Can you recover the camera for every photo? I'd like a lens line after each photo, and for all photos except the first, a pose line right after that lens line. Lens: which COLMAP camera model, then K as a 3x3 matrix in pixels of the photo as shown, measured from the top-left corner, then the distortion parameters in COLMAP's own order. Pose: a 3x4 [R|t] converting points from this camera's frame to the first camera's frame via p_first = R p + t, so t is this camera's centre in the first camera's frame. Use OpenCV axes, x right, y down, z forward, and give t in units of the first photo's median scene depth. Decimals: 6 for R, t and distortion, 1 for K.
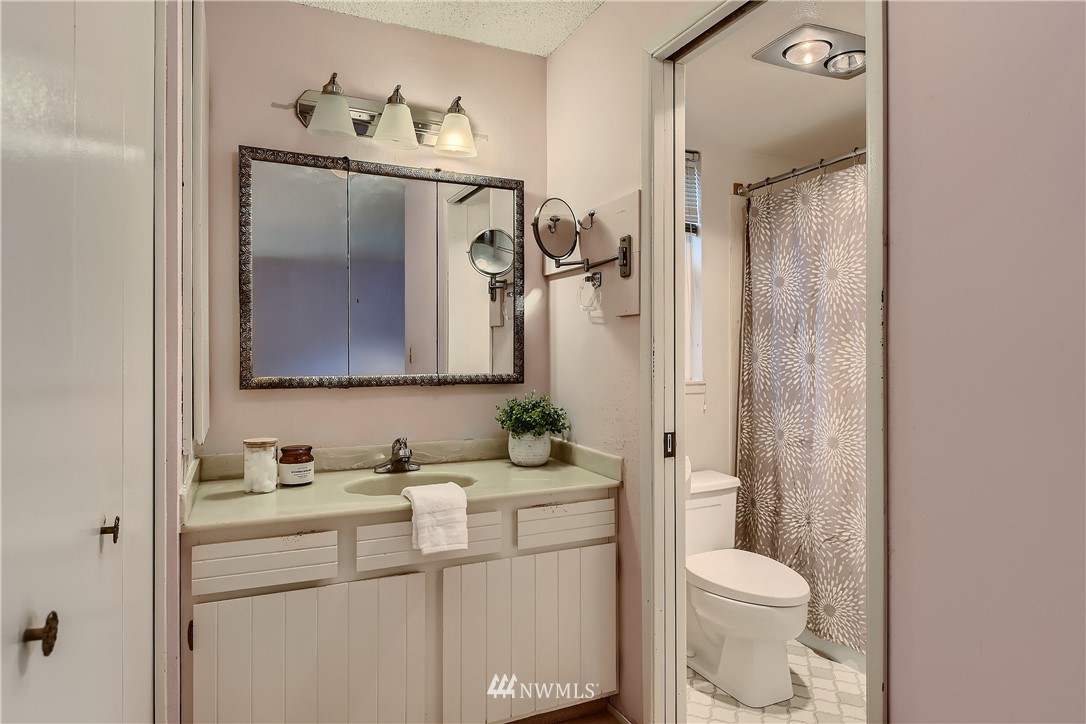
lens RADIAL K [[658.4, 0, 546.3], [0, 658.4, 351.3], [0, 0, 1]] dist [0.020855, -0.000994]
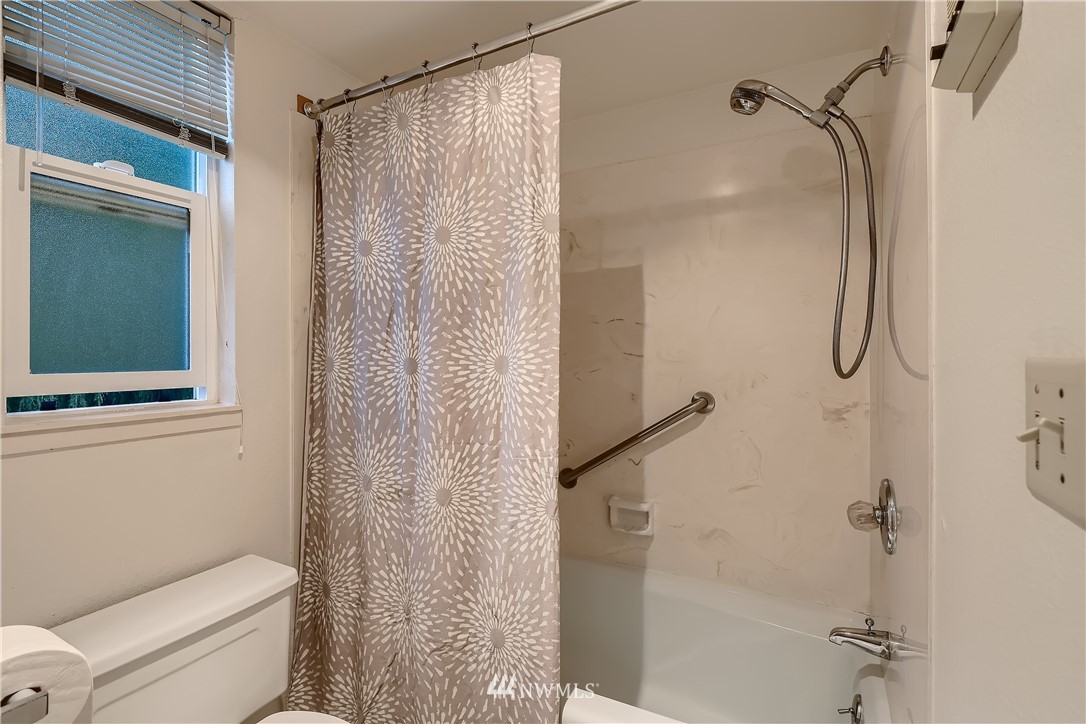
lens RADIAL K [[502.3, 0, 540.1], [0, 502.3, 354.2], [0, 0, 1]] dist [0.001810, -0.000631]
pose [[0.808177, -0.000248, 0.588940, 0.204527], [0.001196, 0.999999, -0.001221, 0.000059], [-0.588938, 0.001691, 0.808176, 0.508546]]
